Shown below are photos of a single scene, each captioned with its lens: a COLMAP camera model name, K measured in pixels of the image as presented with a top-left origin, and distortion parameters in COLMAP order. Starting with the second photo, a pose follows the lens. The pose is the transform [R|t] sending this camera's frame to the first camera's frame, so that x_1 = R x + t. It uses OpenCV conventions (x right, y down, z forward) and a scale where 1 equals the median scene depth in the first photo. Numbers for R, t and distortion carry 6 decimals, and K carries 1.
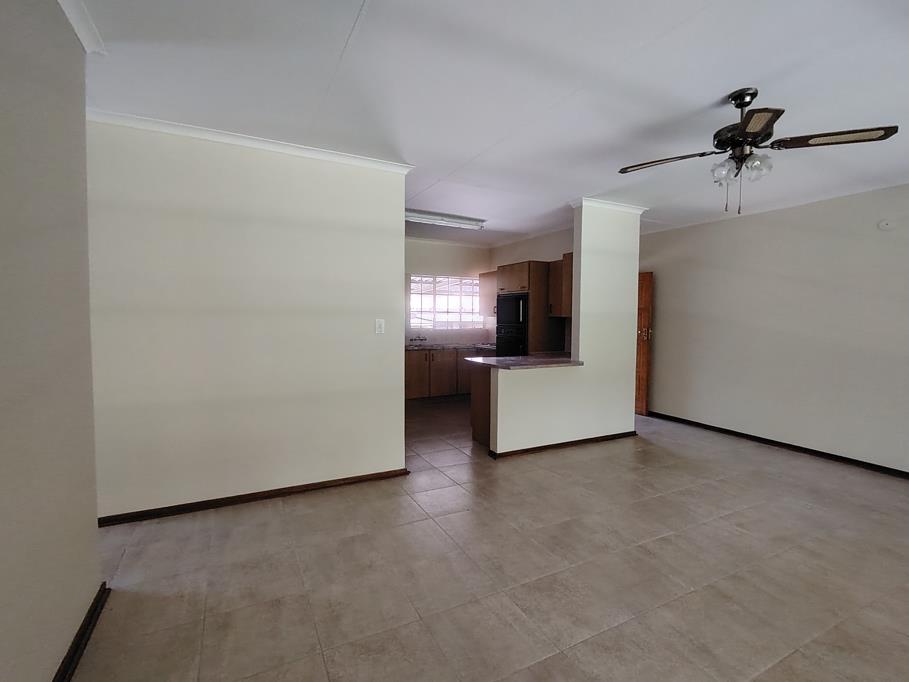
lens RADIAL K [[436.1, 0, 460.2], [0, 436.1, 339.7], [0, 0, 1]] dist [-0.008427, -0.000445]
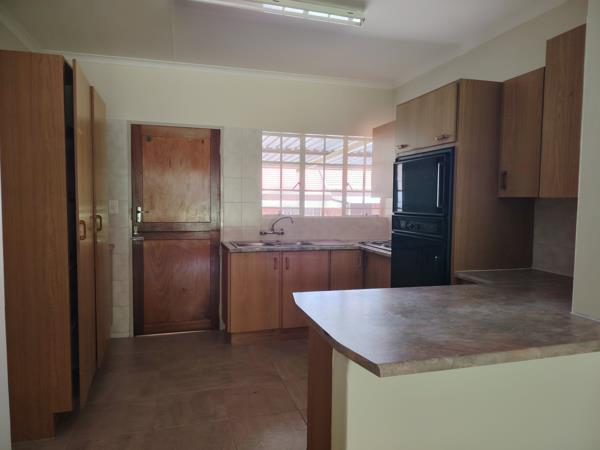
lens RADIAL K [[422.4, 0, 301.9], [0, 422.4, 223.7], [0, 0, 1]] dist [0.040350, -0.002180]
pose [[0.981291, 0.016515, -0.191820, 0.078748], [-0.015177, 0.999849, 0.008440, -0.023788], [0.191931, -0.005371, 0.981394, 0.485134]]
